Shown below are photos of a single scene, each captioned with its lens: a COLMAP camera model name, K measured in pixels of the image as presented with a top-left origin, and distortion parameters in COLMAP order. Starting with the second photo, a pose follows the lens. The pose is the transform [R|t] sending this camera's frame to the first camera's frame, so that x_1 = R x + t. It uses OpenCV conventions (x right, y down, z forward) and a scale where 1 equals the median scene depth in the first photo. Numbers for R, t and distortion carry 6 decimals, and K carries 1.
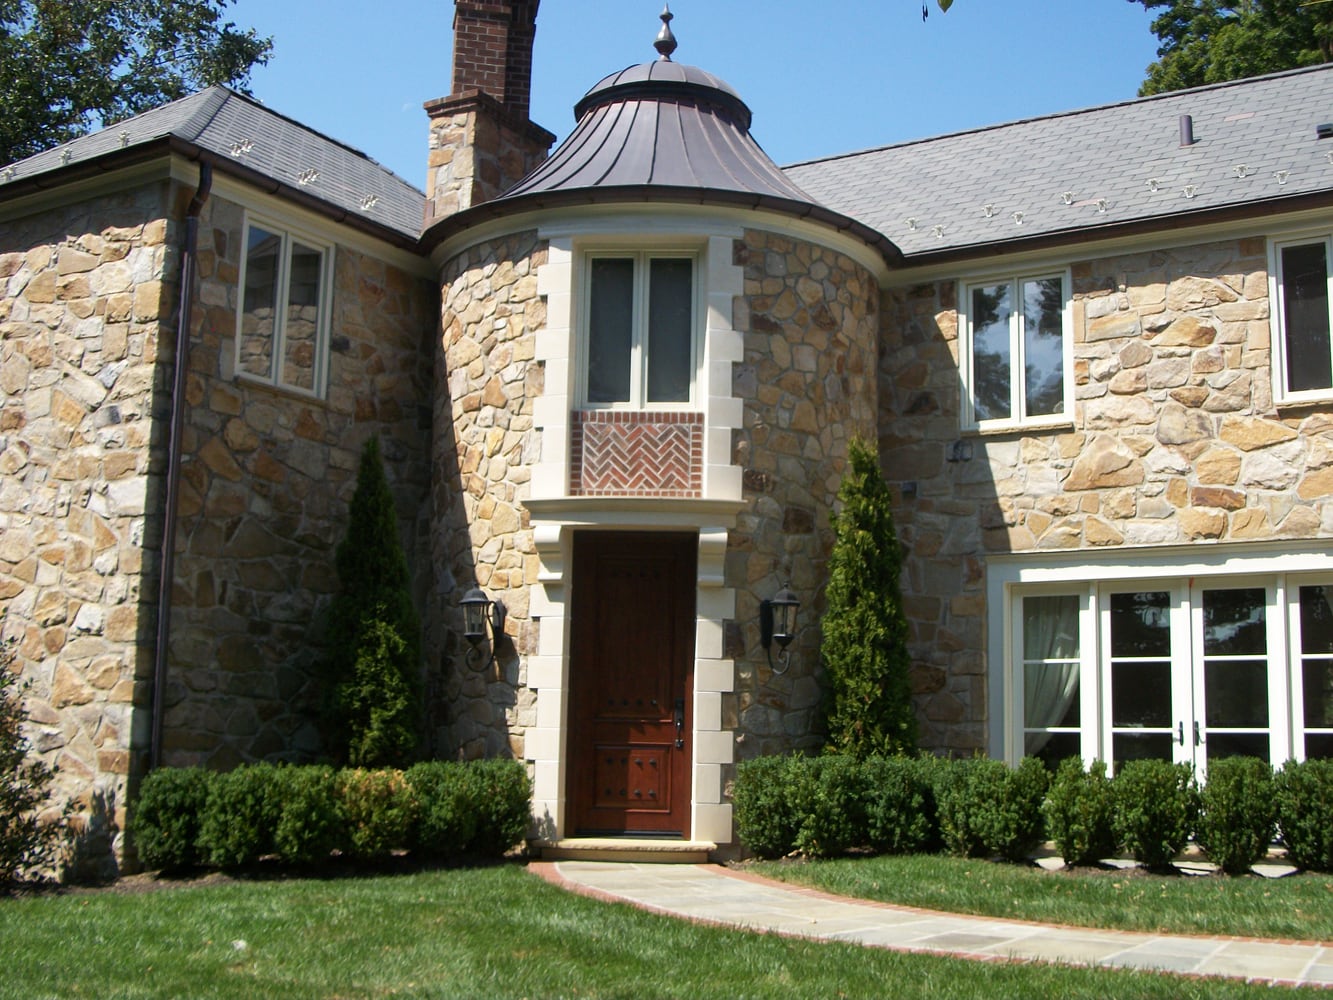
lens RADIAL K [[1612.5, 0, 666.5], [0, 1612.5, 500.0], [0, 0, 1]] dist [-0.063699, 0.003635]
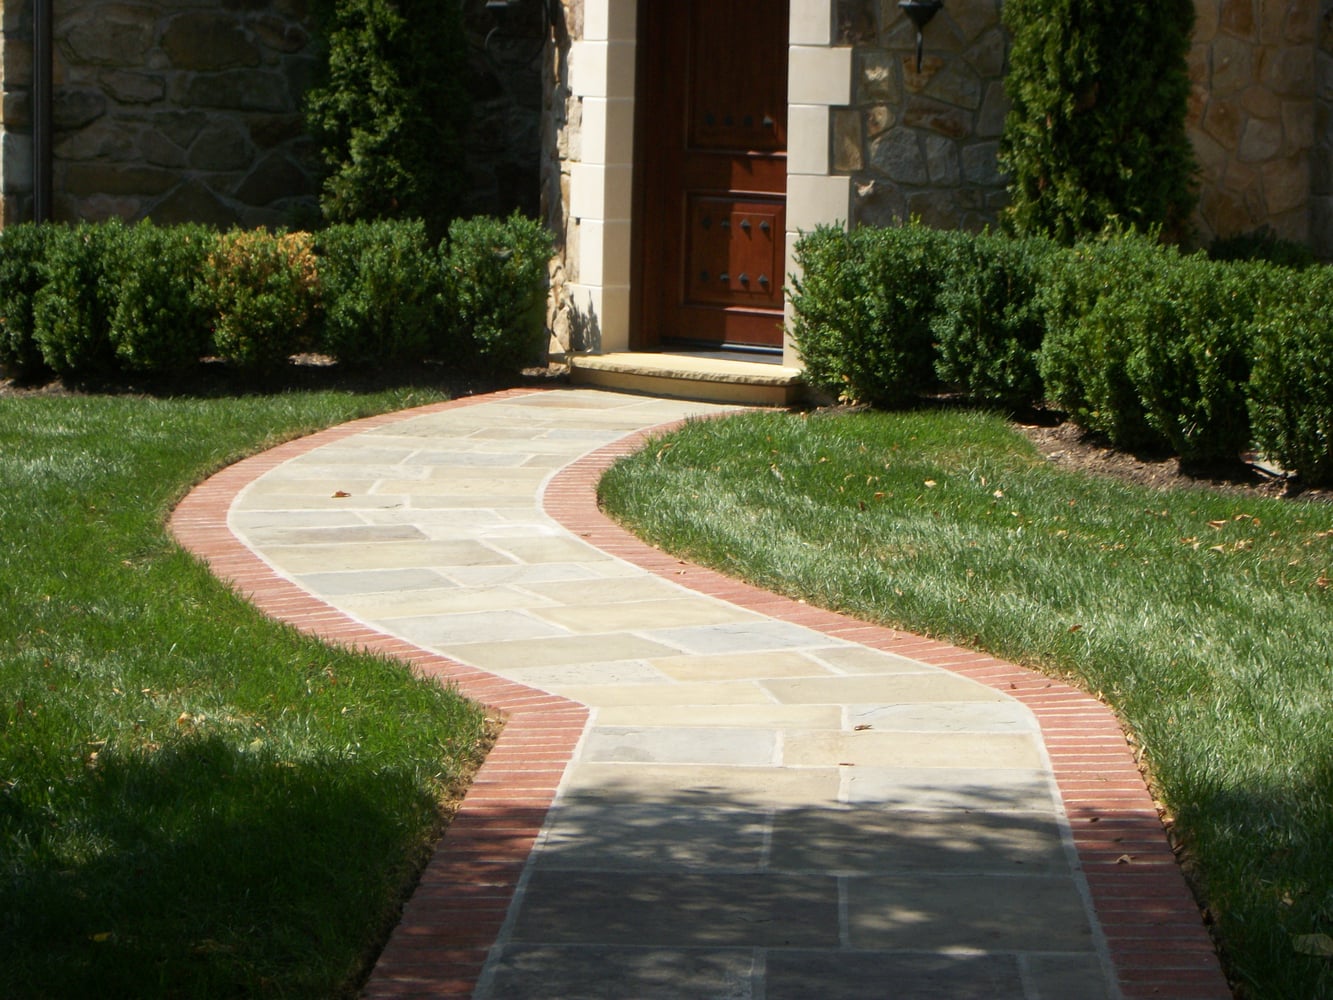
lens RADIAL K [[3685.2, 0, 666.5], [0, 3685.2, 500.0], [0, 0, 1]] dist [-0.115080, 0.293594]
pose [[0.785676, 0.073067, -0.614308, 0.784232], [0.088390, 0.969554, 0.228369, -0.043849], [0.612291, -0.233723, 0.755297, -0.023881]]
